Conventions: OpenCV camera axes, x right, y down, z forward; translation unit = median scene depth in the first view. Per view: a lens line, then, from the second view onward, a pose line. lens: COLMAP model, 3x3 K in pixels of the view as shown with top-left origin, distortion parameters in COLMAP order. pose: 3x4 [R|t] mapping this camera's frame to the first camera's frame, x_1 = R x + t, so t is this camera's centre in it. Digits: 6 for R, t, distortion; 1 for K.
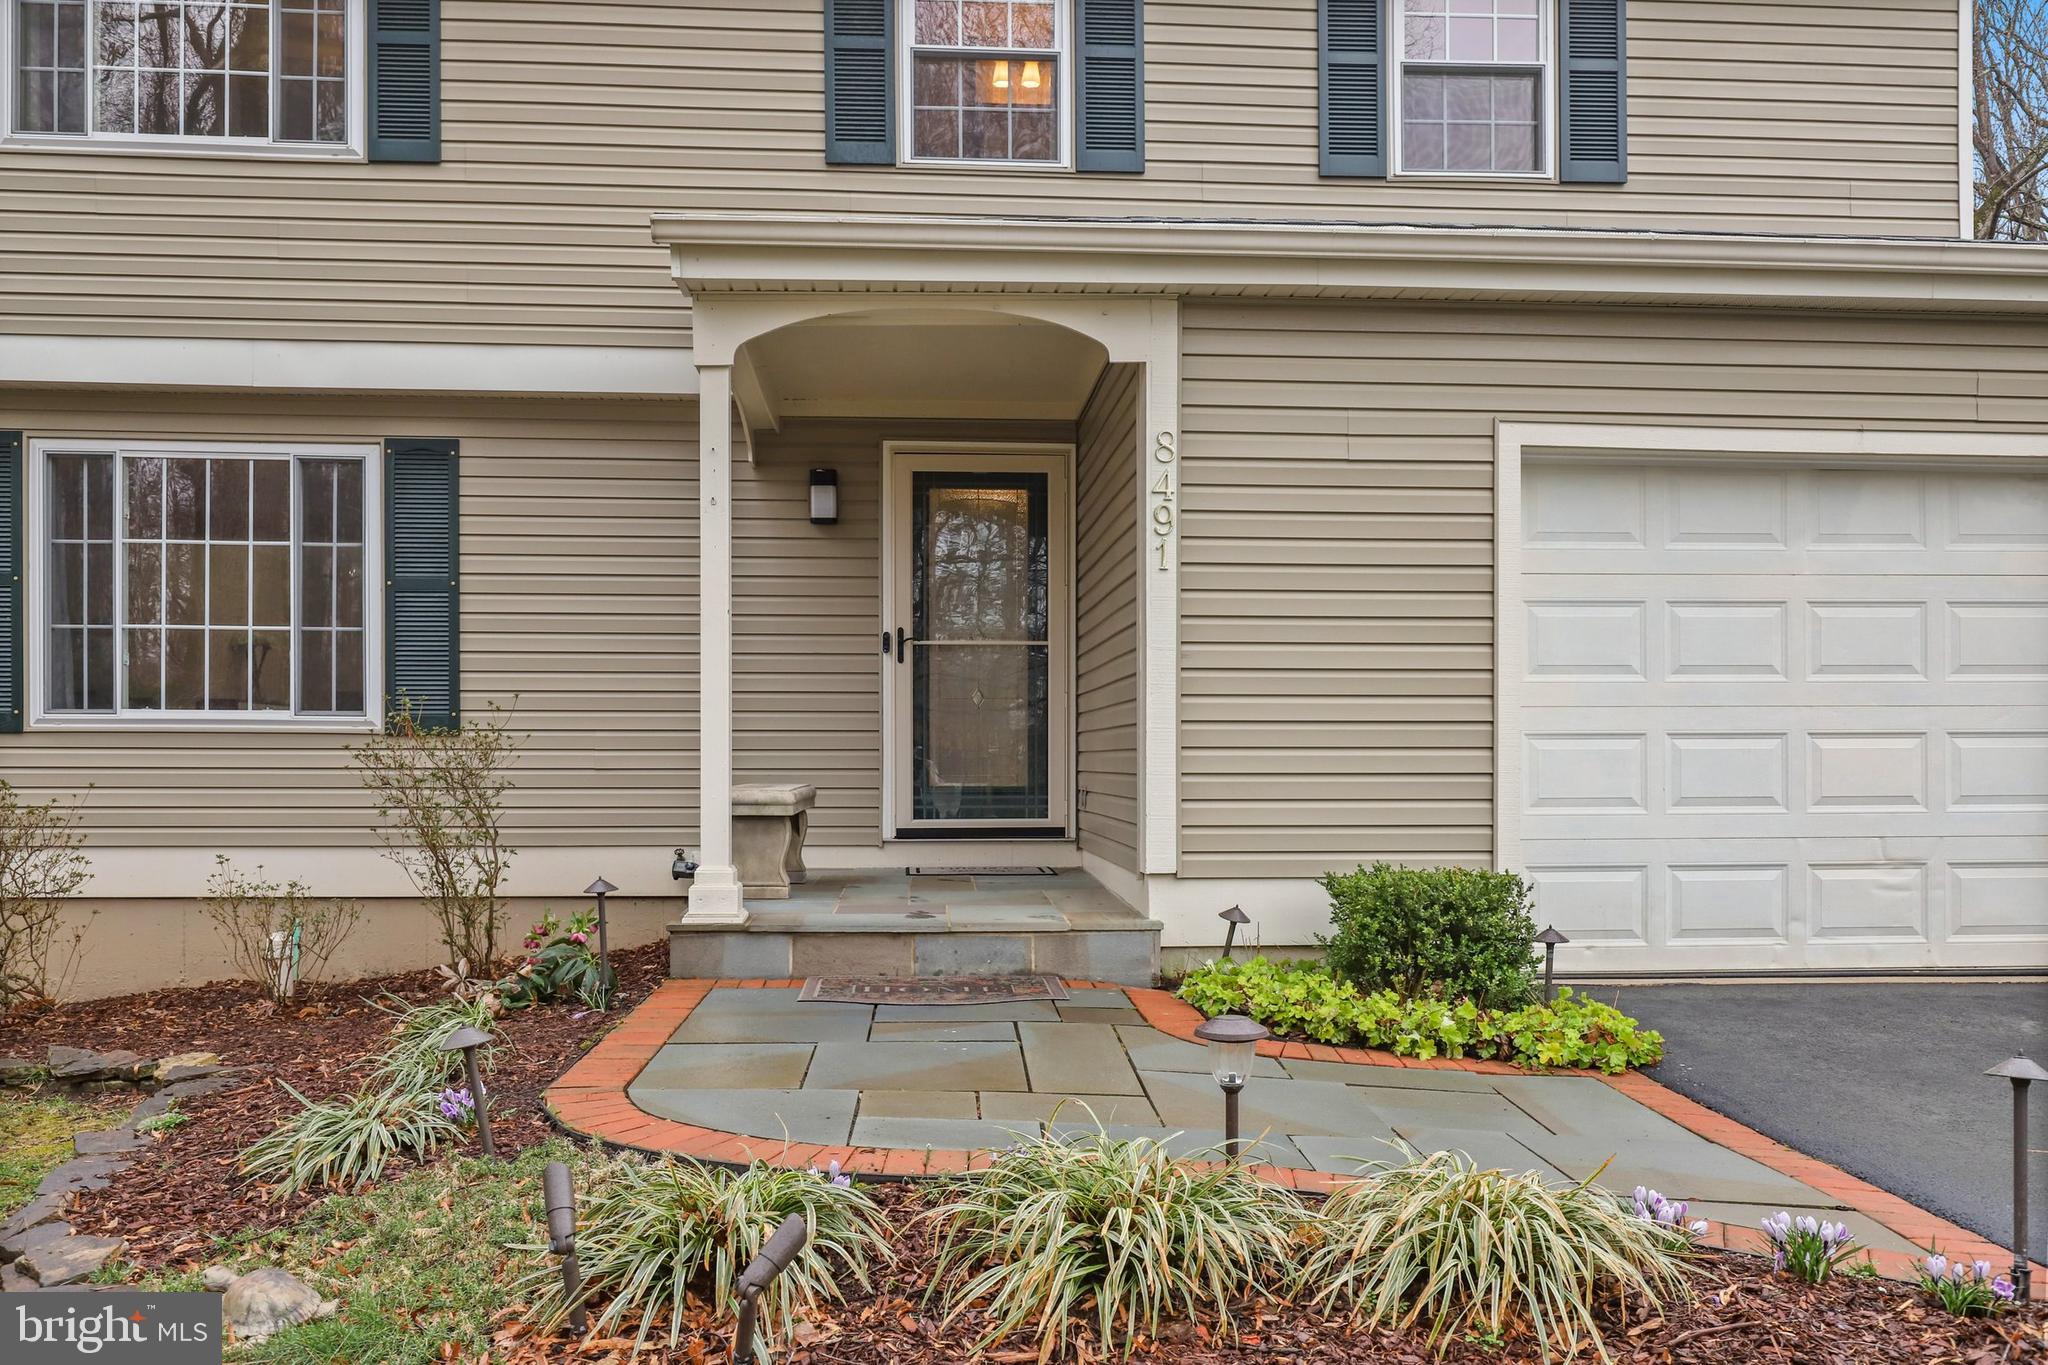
lens RADIAL K [[1647.7, 0, 1078.5], [0, 1647.7, 606.3], [0, 0, 1]] dist [-0.003548, -0.004892]
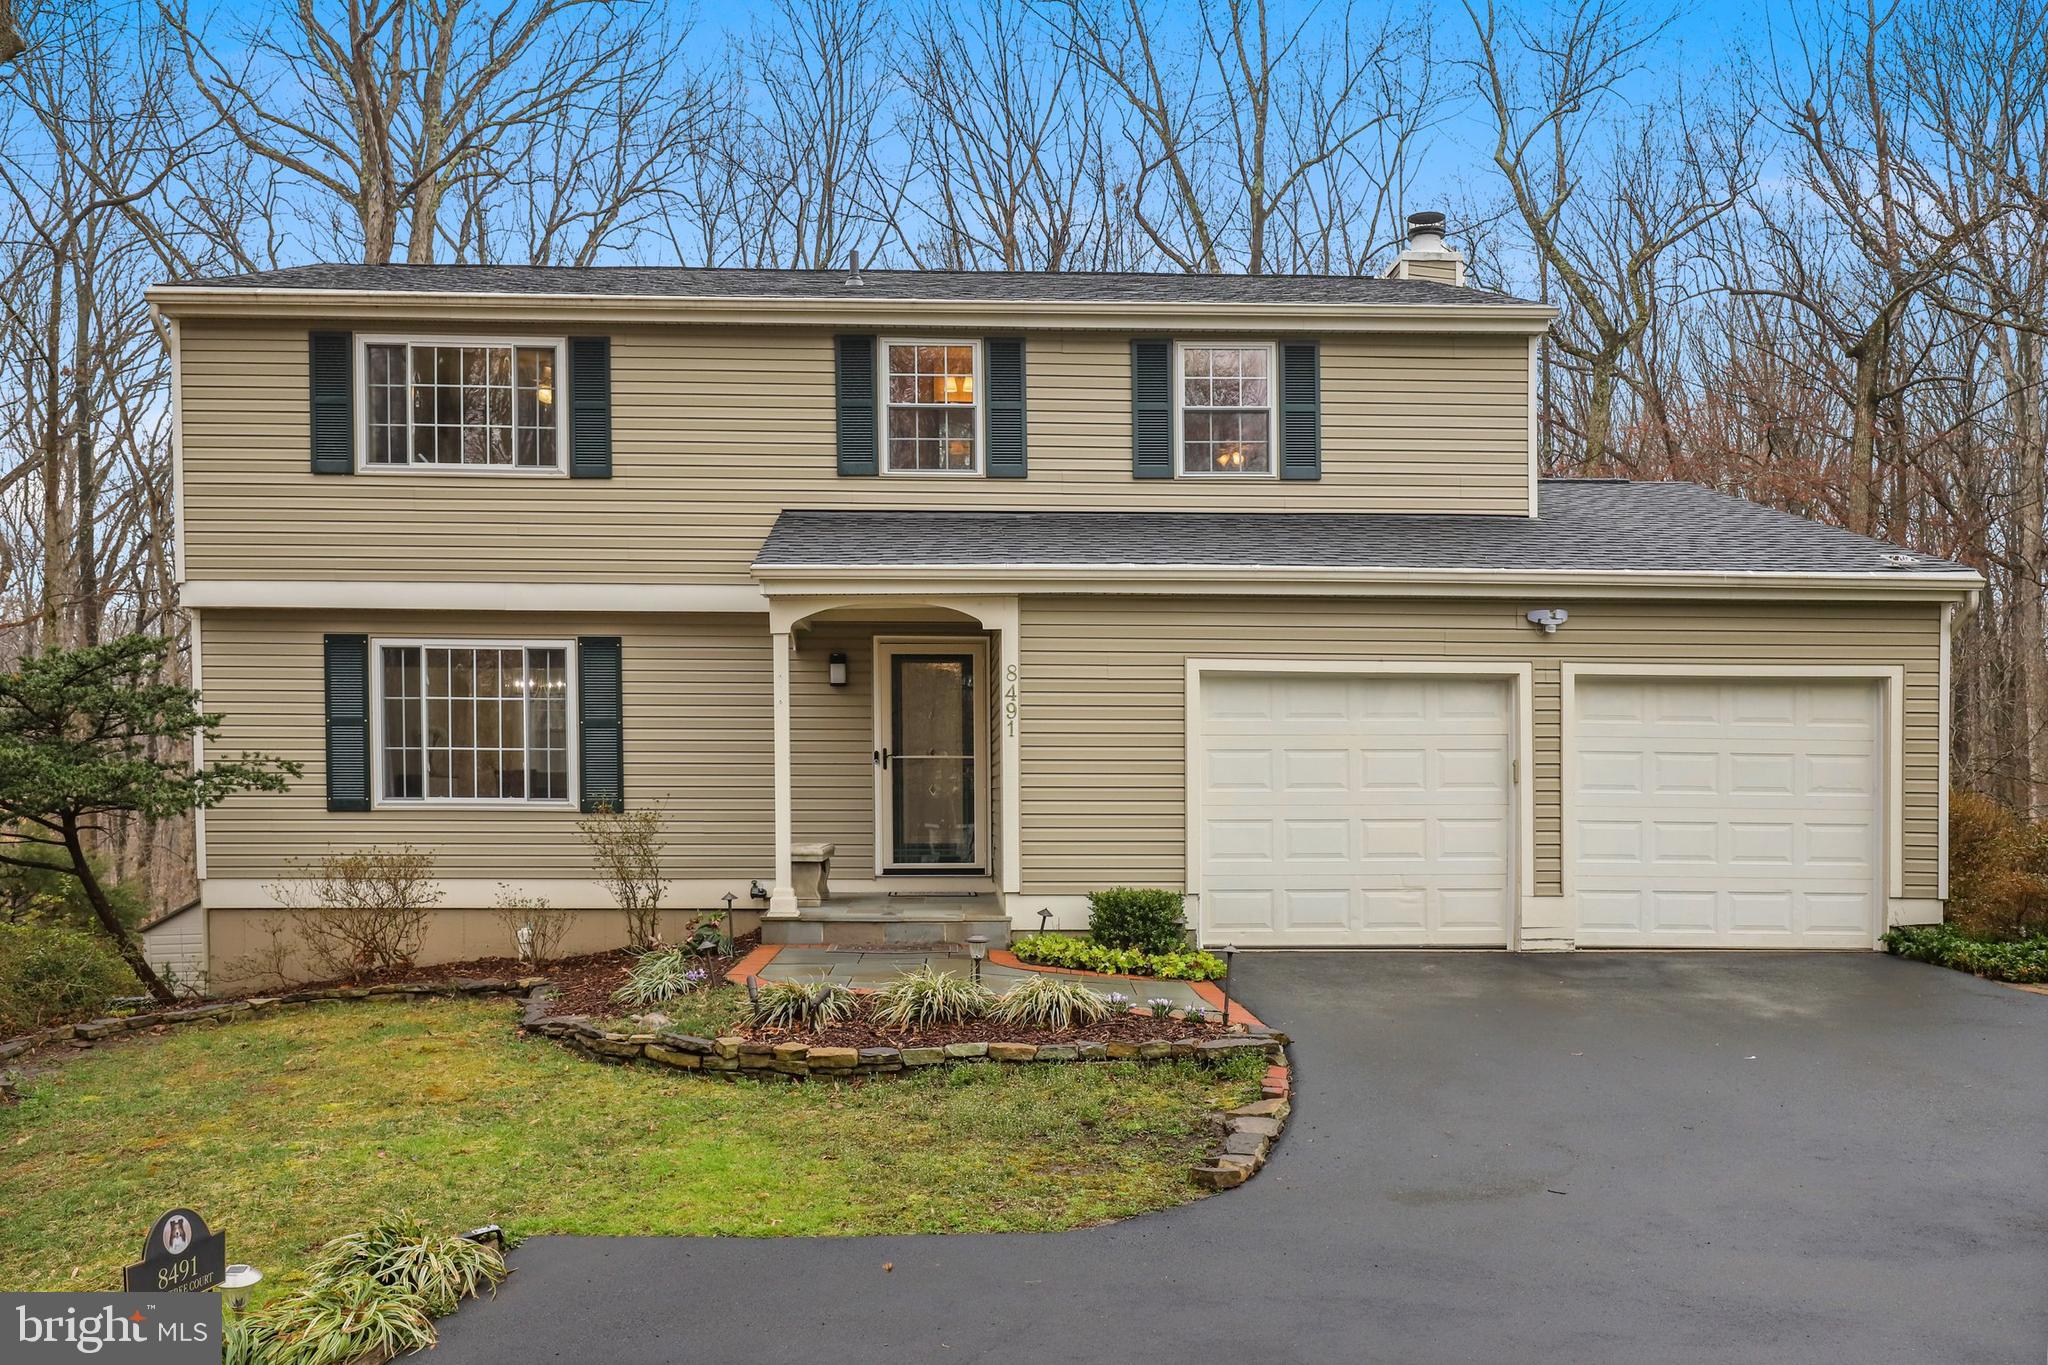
lens RADIAL K [[1842.2, 0, 1024.0], [0, 1842.2, 682.5], [0, 0, 1]] dist [0.001951, 0.000702]
pose [[0.998323, -0.003610, -0.057768, 0.161763], [0.005546, 0.999427, 0.033378, -0.132713], [0.057615, -0.033642, 0.997772, -0.976914]]
